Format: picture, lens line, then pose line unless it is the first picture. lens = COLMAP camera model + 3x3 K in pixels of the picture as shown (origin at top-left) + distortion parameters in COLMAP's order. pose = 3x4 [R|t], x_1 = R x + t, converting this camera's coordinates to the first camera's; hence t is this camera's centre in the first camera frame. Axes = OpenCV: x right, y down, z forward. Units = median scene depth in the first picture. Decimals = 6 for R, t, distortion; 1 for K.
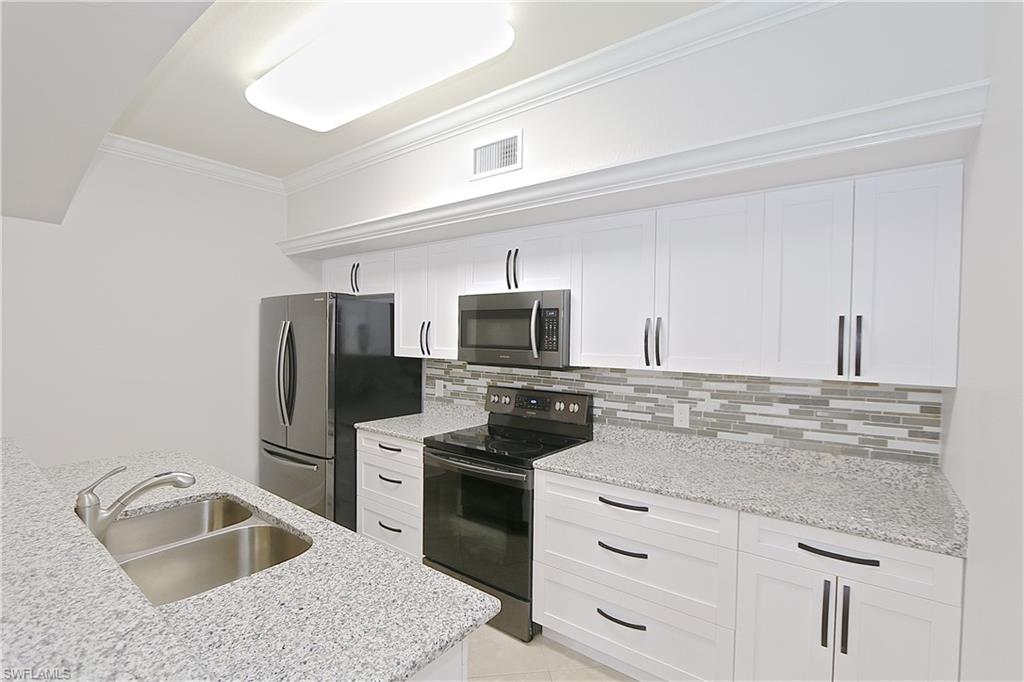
lens RADIAL K [[468.3, 0, 513.7], [0, 468.3, 346.7], [0, 0, 1]] dist [-0.022680, 0.004039]
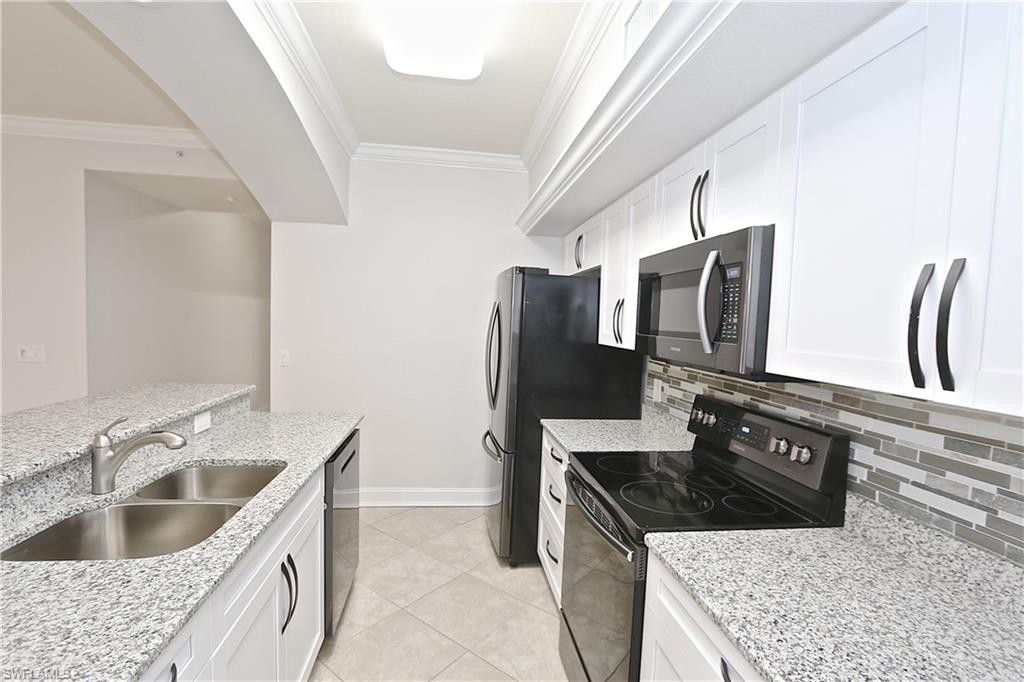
lens RADIAL K [[468.3, 0, 513.7], [0, 468.3, 346.7], [0, 0, 1]] dist [-0.022680, 0.004039]
pose [[0.708721, 0.053746, -0.703439, 0.273494], [-0.044862, 0.998509, 0.031092, 0.008747], [0.704061, 0.009522, 0.710076, 0.425810]]
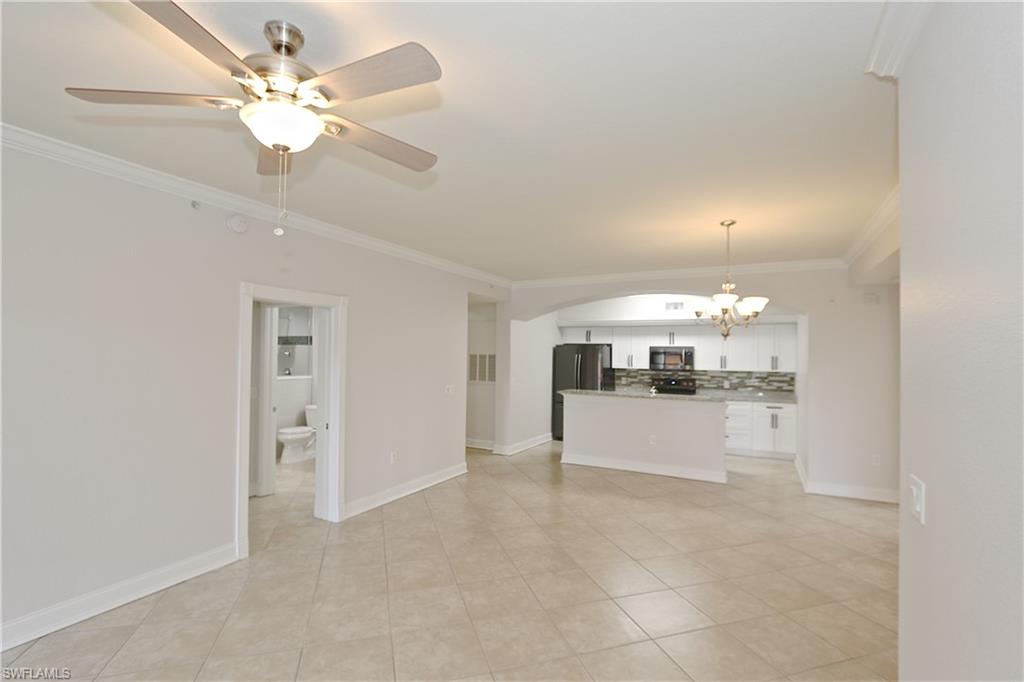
lens RADIAL K [[468.3, 0, 513.7], [0, 468.3, 346.7], [0, 0, 1]] dist [-0.022680, 0.004039]
pose [[0.987065, 0.001412, 0.160313, -1.588419], [0.004648, 0.999289, -0.037419, -0.003275], [-0.160252, 0.037680, 0.986357, -1.941025]]
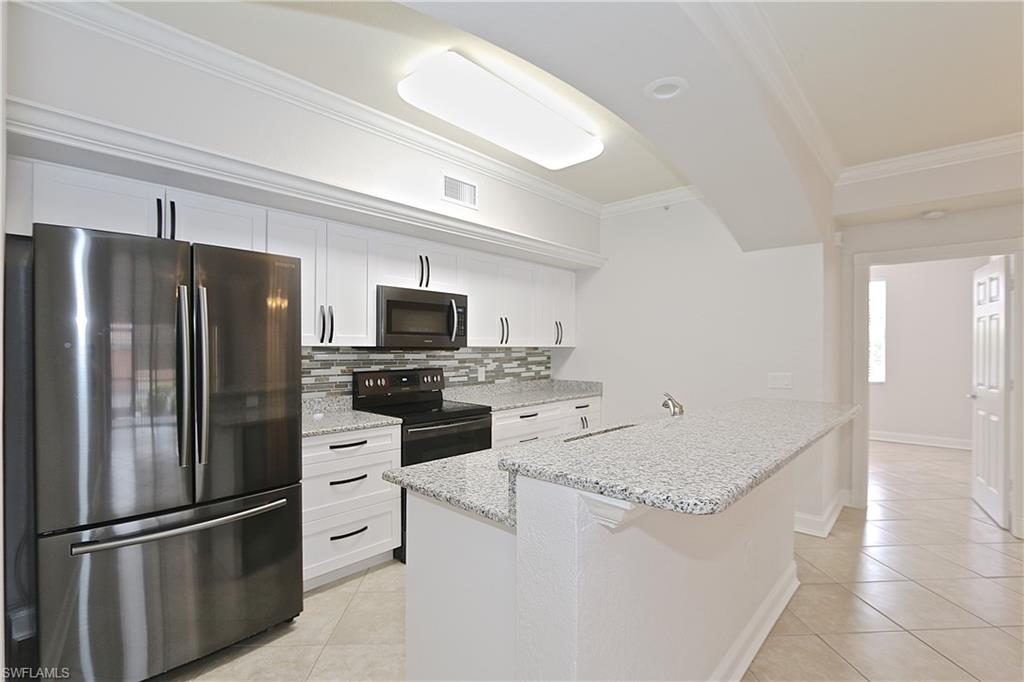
lens RADIAL K [[468.3, 0, 513.7], [0, 468.3, 346.7], [0, 0, 1]] dist [-0.022680, 0.004039]
pose [[0.091155, -0.012682, 0.995756, -1.289955], [0.019647, 0.999747, 0.010935, 0.027806], [-0.995643, 0.018566, 0.091381, 0.684893]]
